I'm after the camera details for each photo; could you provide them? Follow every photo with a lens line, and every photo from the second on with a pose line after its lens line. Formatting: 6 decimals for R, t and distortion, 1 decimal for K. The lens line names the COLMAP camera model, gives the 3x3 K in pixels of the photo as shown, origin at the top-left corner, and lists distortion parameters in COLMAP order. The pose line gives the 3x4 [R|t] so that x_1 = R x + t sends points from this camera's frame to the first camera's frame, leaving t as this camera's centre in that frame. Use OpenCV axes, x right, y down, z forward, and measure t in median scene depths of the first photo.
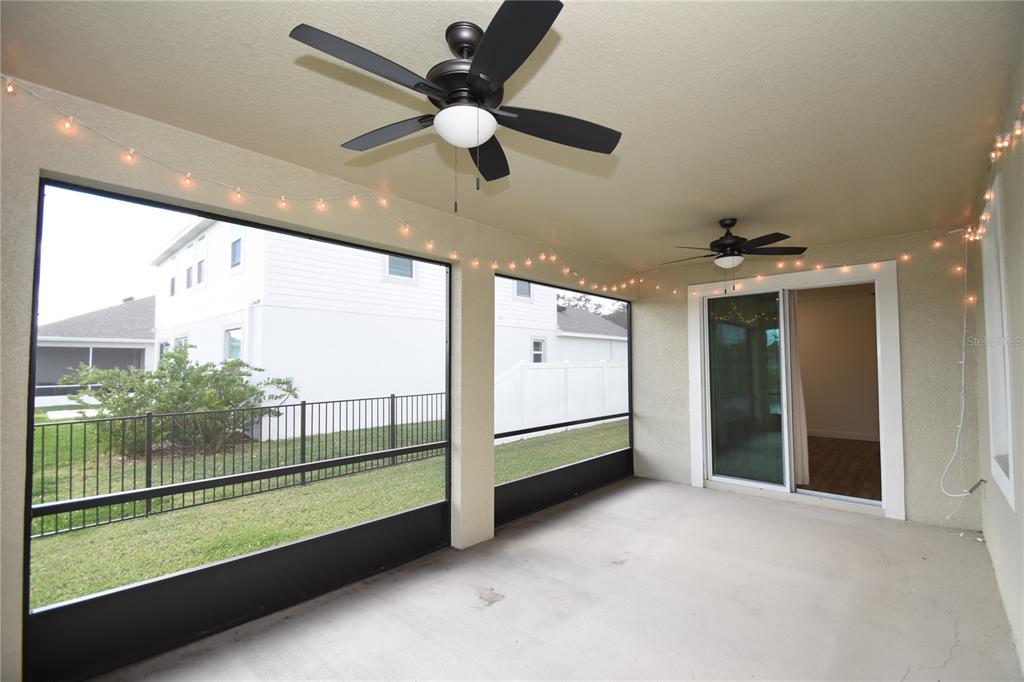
lens RADIAL K [[447.9, 0, 514.4], [0, 447.9, 344.7], [0, 0, 1]] dist [0.022807, -0.023363]
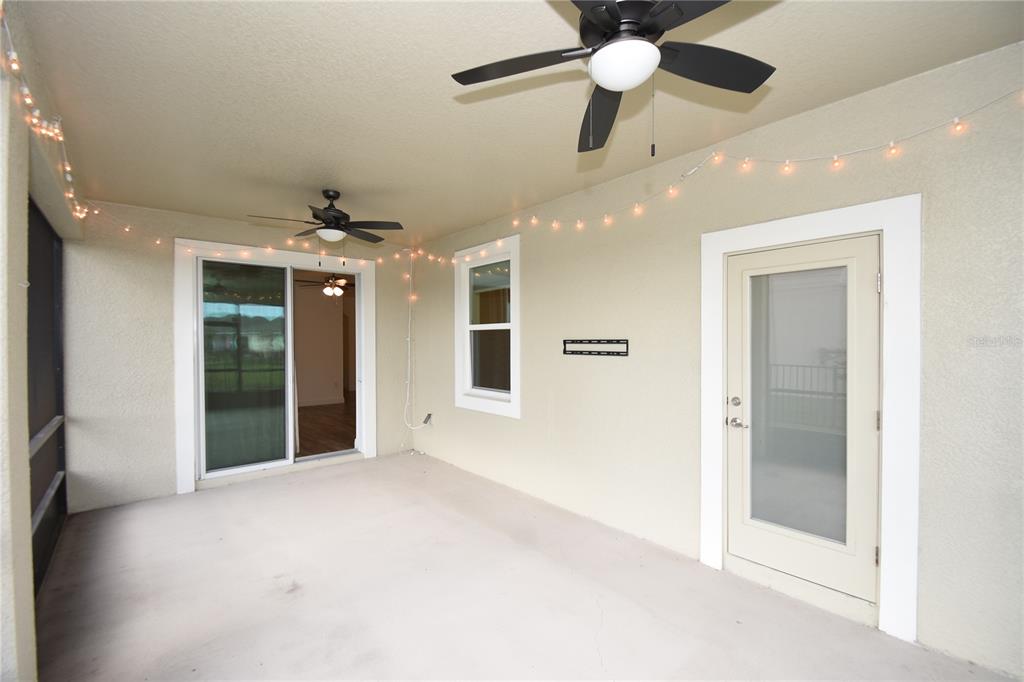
lens RADIAL K [[447.9, 0, 514.4], [0, 447.9, 344.7], [0, 0, 1]] dist [0.022807, -0.023363]
pose [[0.112886, -0.004804, 0.993596, -0.358554], [-0.040349, 0.999141, 0.009415, 0.023631], [-0.992788, -0.041154, 0.112595, 0.383066]]
